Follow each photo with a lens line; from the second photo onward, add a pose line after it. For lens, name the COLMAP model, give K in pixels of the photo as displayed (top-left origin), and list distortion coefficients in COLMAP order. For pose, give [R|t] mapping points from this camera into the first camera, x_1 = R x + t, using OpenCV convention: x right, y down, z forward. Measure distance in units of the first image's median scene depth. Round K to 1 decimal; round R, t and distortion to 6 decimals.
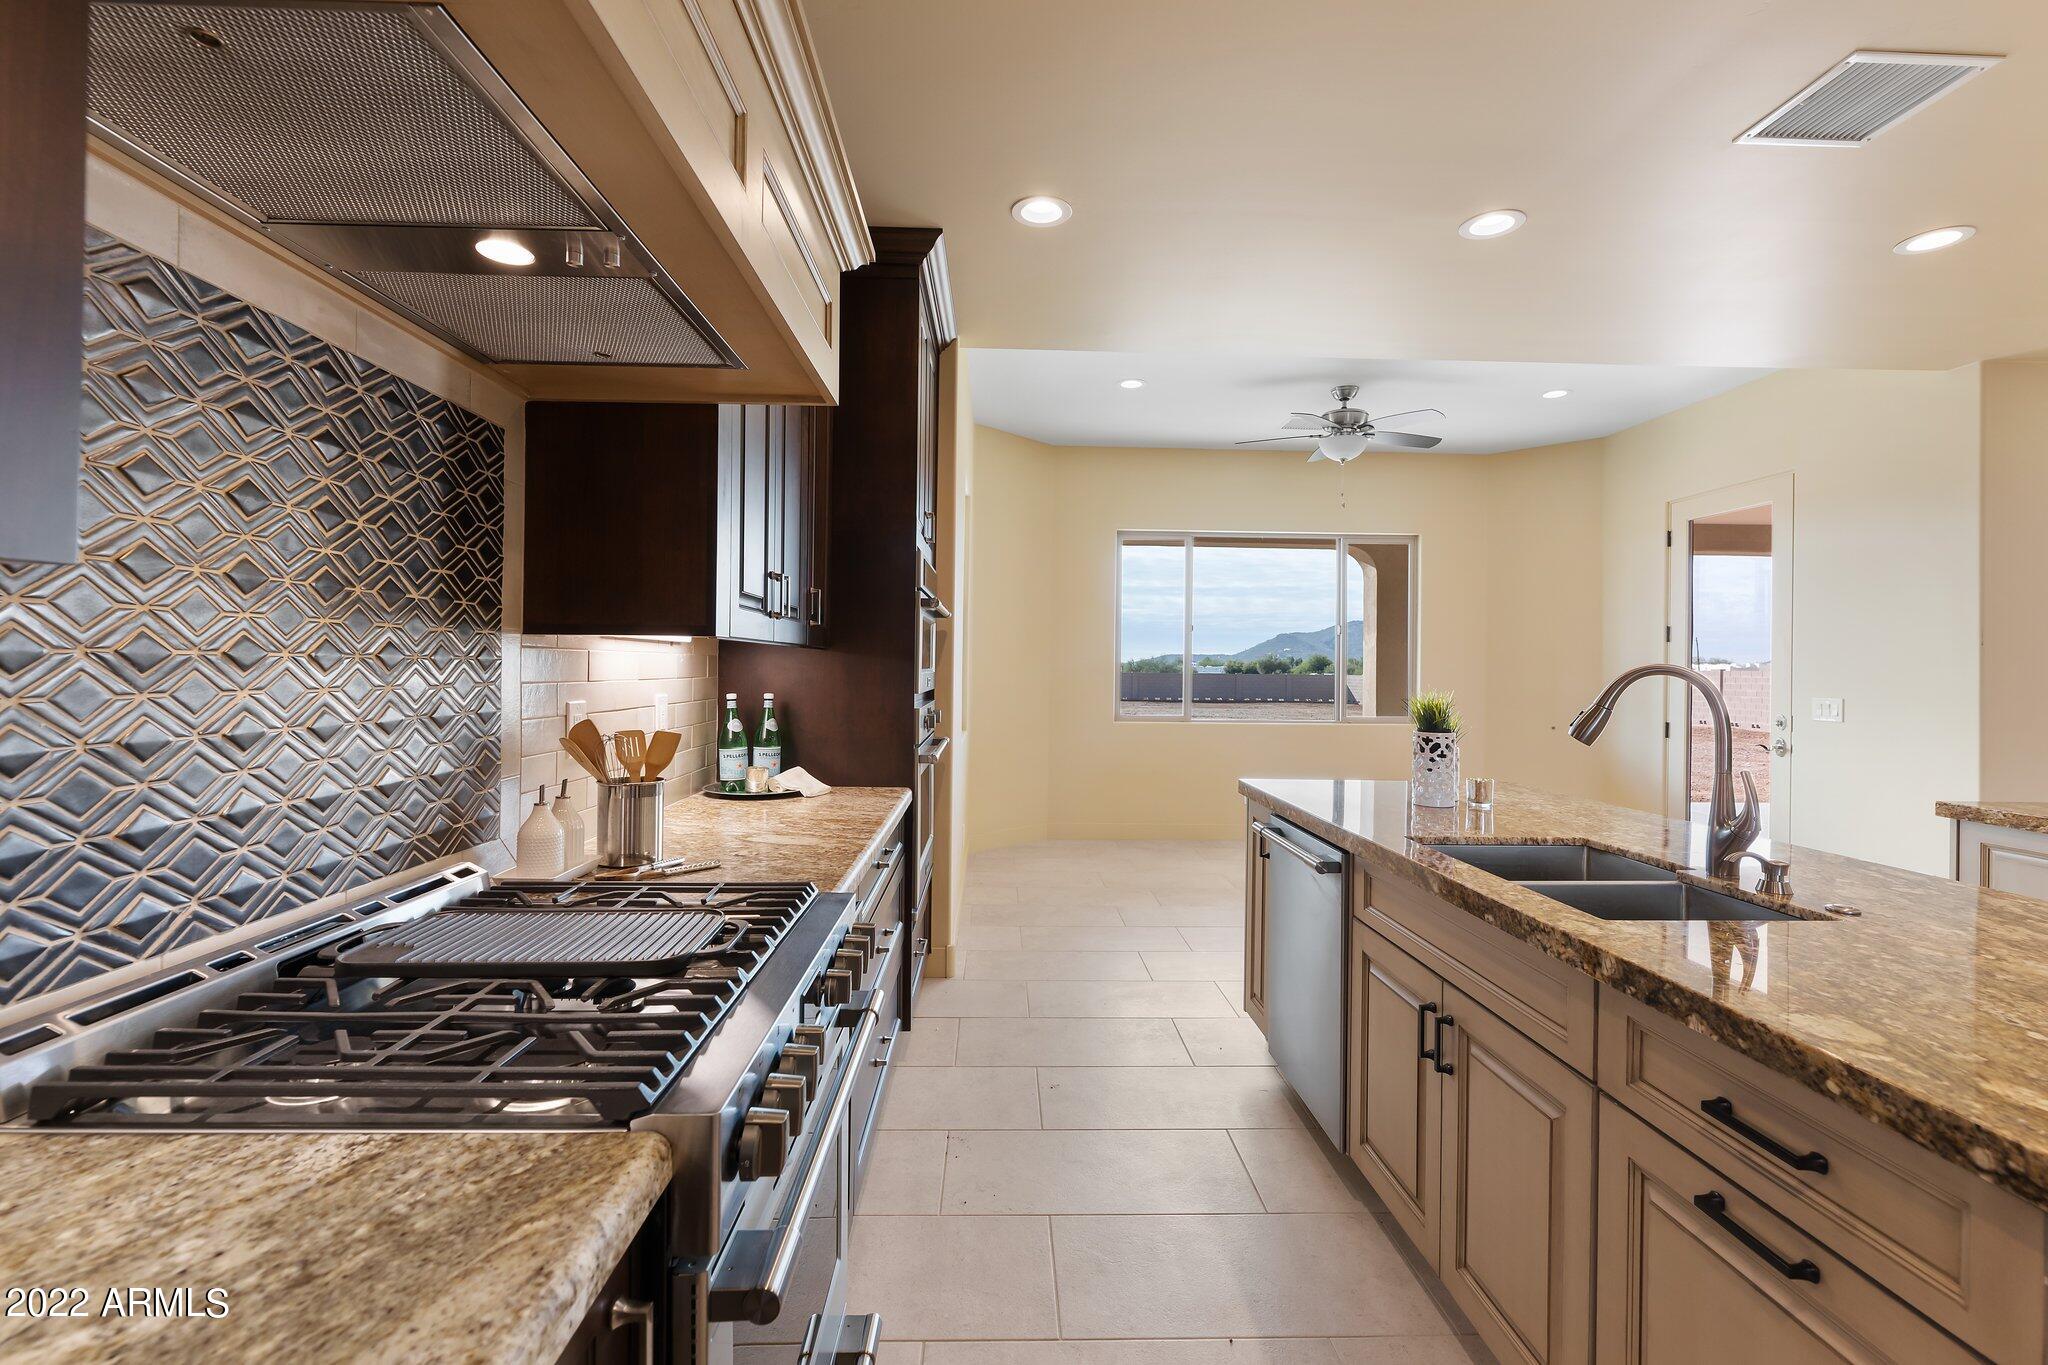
lens RADIAL K [[885.5, 0, 1029.6], [0, 885.5, 679.8], [0, 0, 1]] dist [-0.000326, -0.000577]
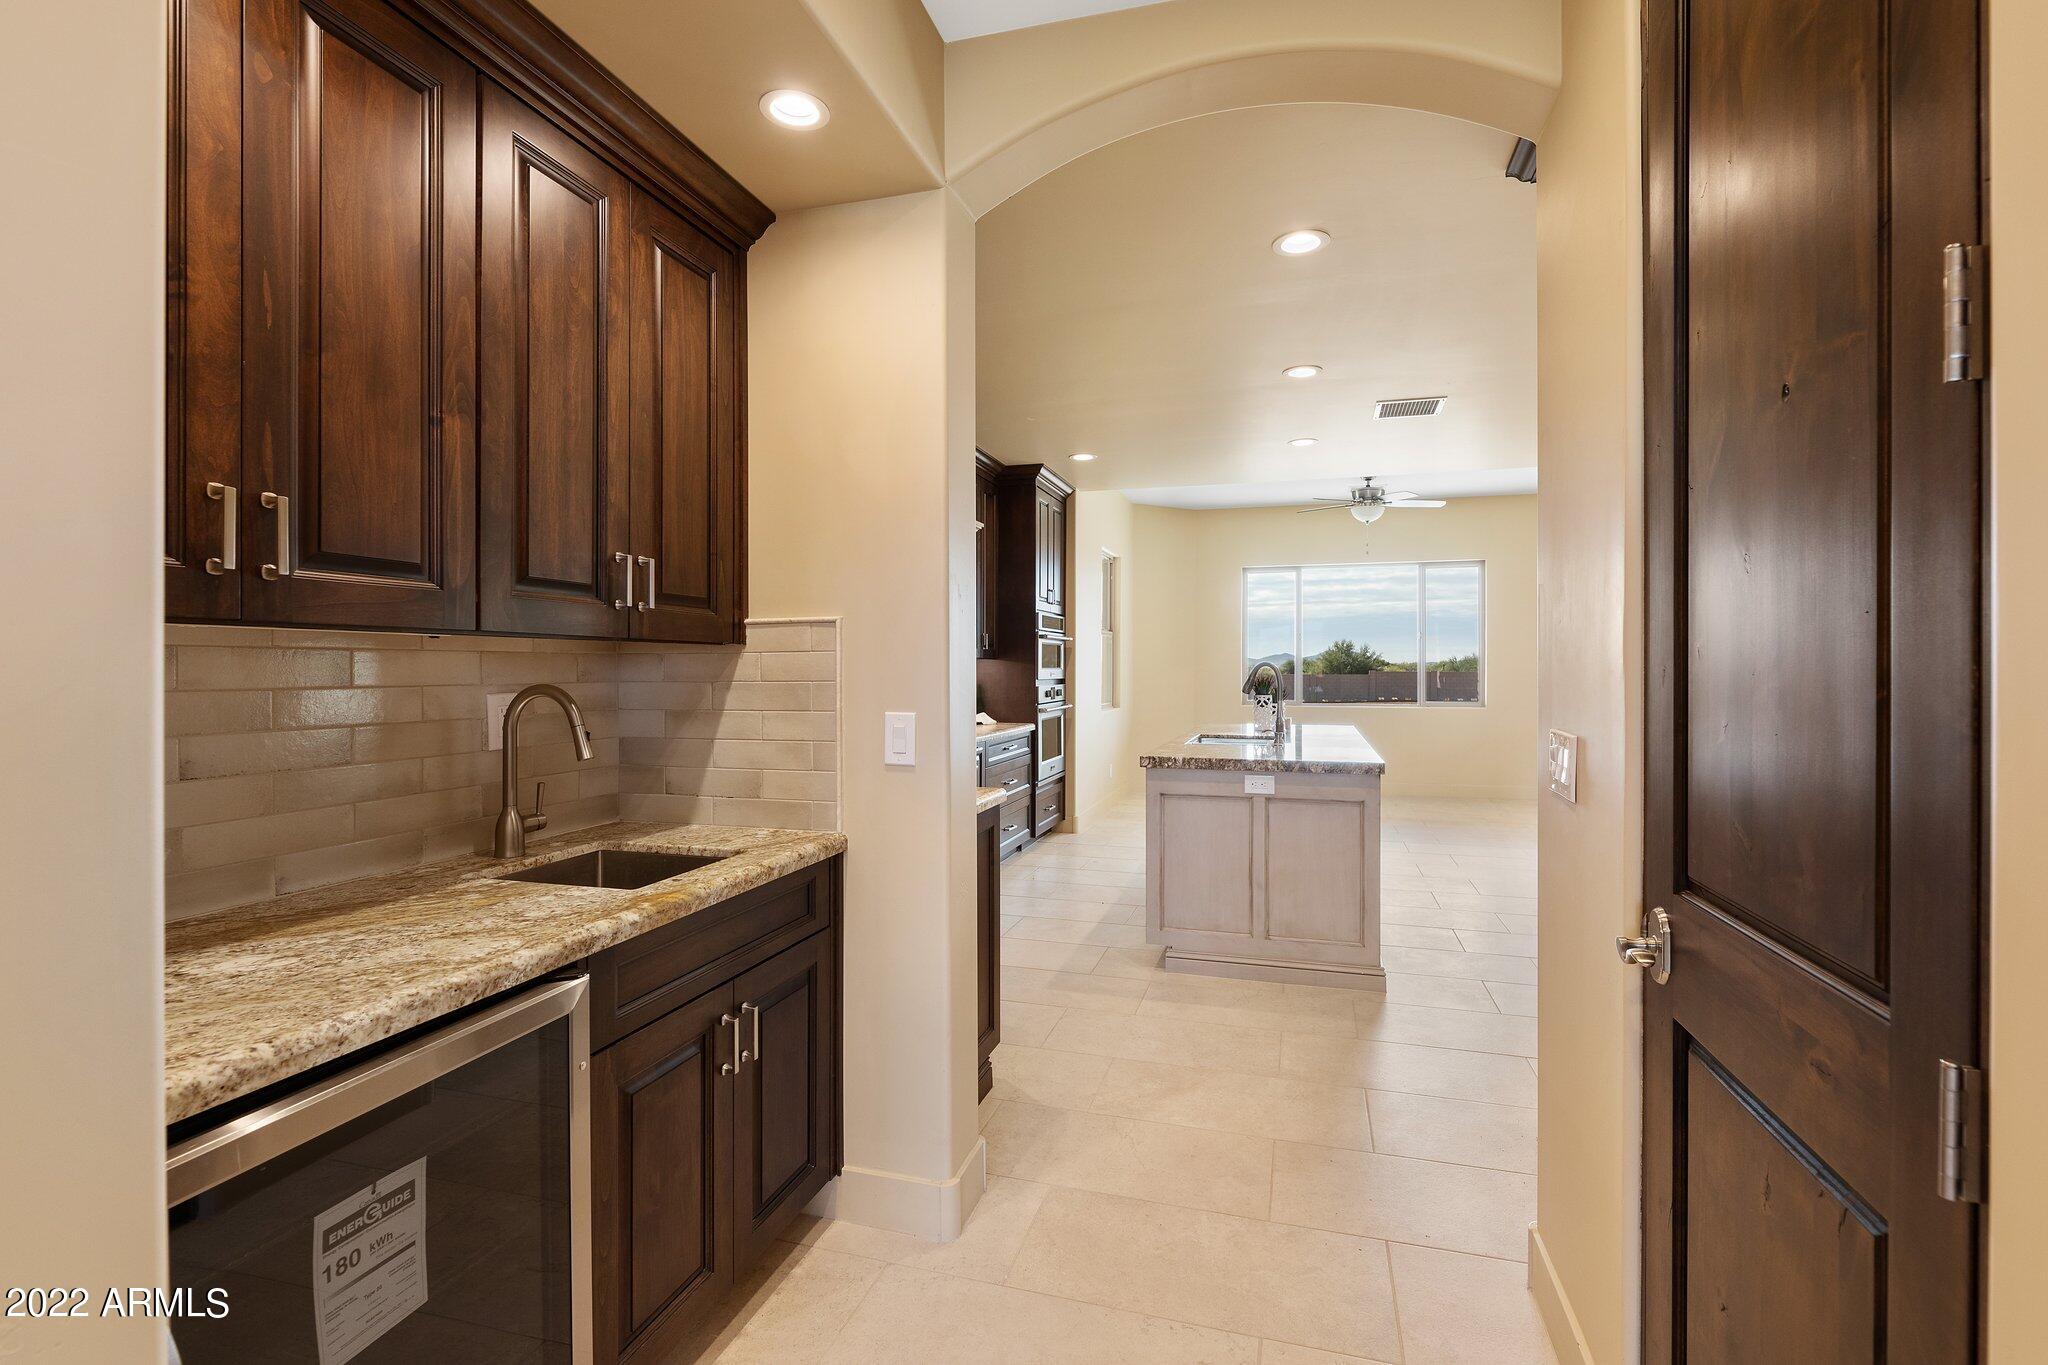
lens RADIAL K [[916.6, 0, 1022.6], [0, 916.6, 676.6], [0, 0, 1]] dist [0.000270, 0.000020]
pose [[0.935221, -0.015439, -0.353728, 0.262584], [0.011037, 0.999835, -0.014457, 0.016754], [0.353893, 0.009616, 0.935237, -0.456756]]
